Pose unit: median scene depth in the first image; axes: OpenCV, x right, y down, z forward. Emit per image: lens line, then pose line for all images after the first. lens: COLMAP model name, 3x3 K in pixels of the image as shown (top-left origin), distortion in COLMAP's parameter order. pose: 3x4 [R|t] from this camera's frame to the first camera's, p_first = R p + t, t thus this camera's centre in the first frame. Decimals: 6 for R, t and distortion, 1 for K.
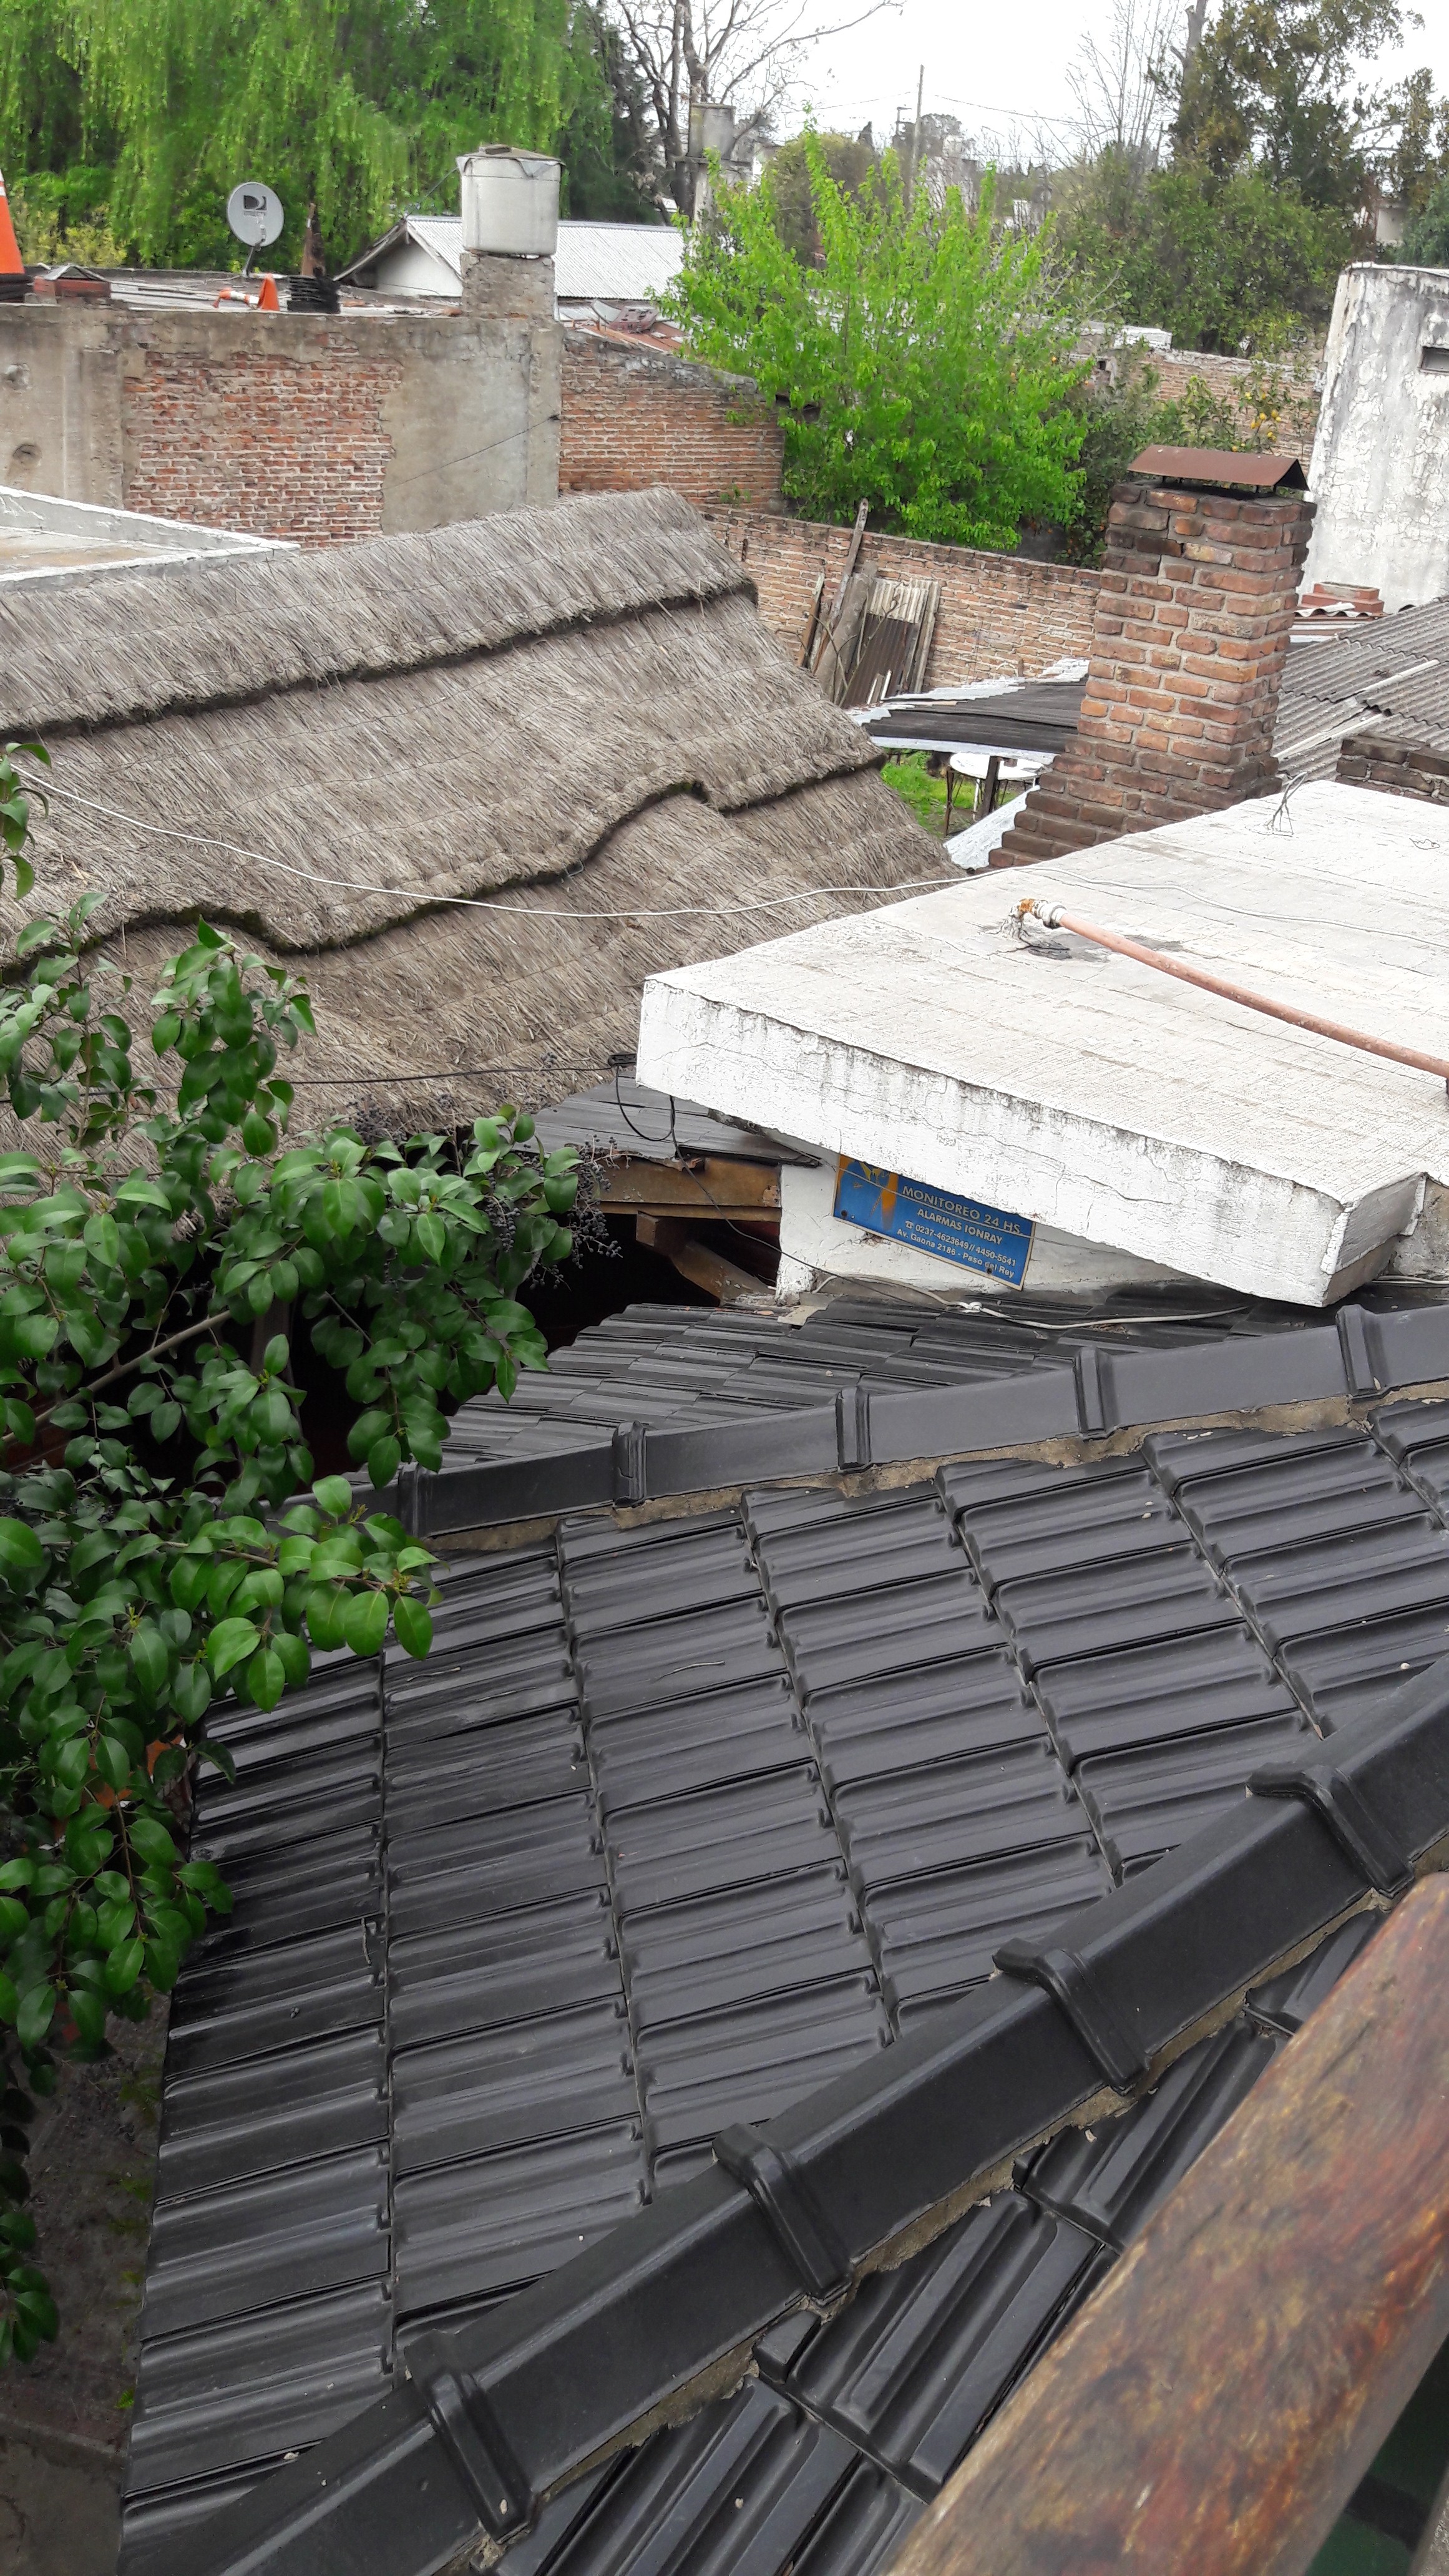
lens RADIAL K [[2063.1, 0, 719.5], [0, 2063.1, 1248.1], [0, 0, 1]] dist [0.041424, -0.044883]
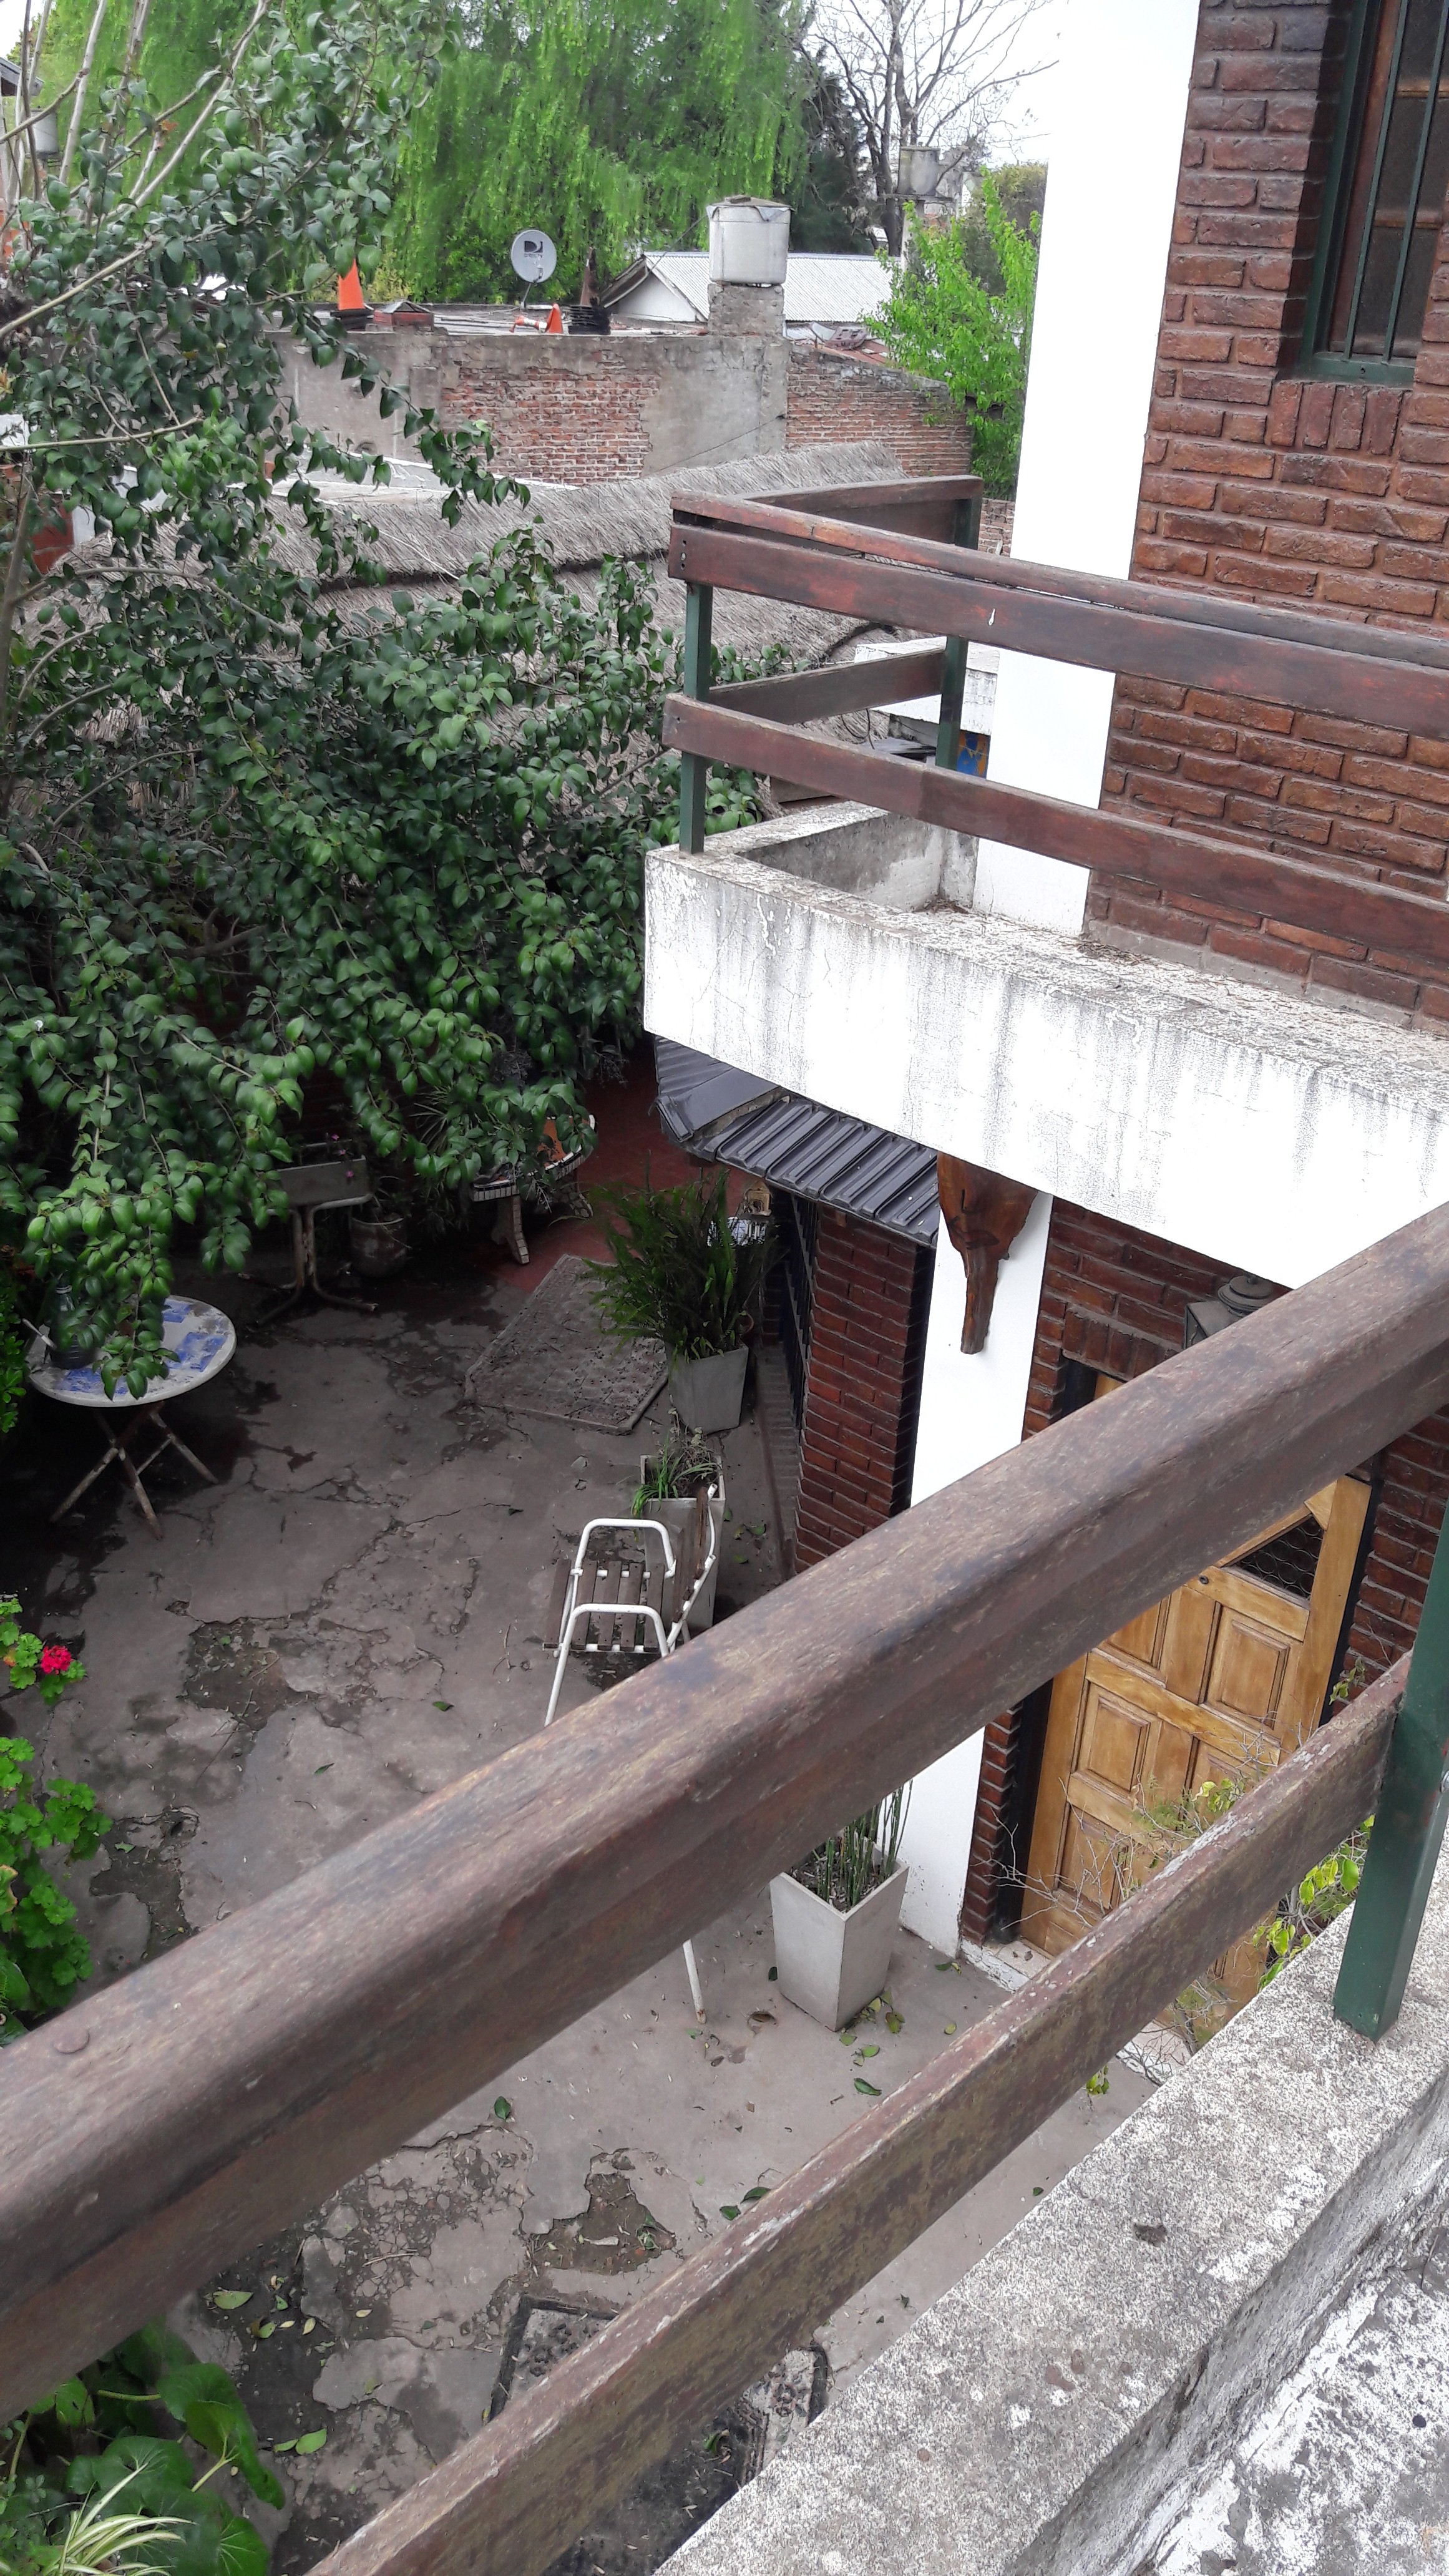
lens RADIAL K [[2063.1, 0, 723.3], [0, 2063.1, 1264.9], [0, 0, 1]] dist [0.041424, -0.044883]
pose [[0.995864, 0.021231, -0.088339, 0.005179], [-0.021667, 0.999757, -0.003977, 0.108116], [0.088234, 0.005875, 0.996082, -0.224013]]
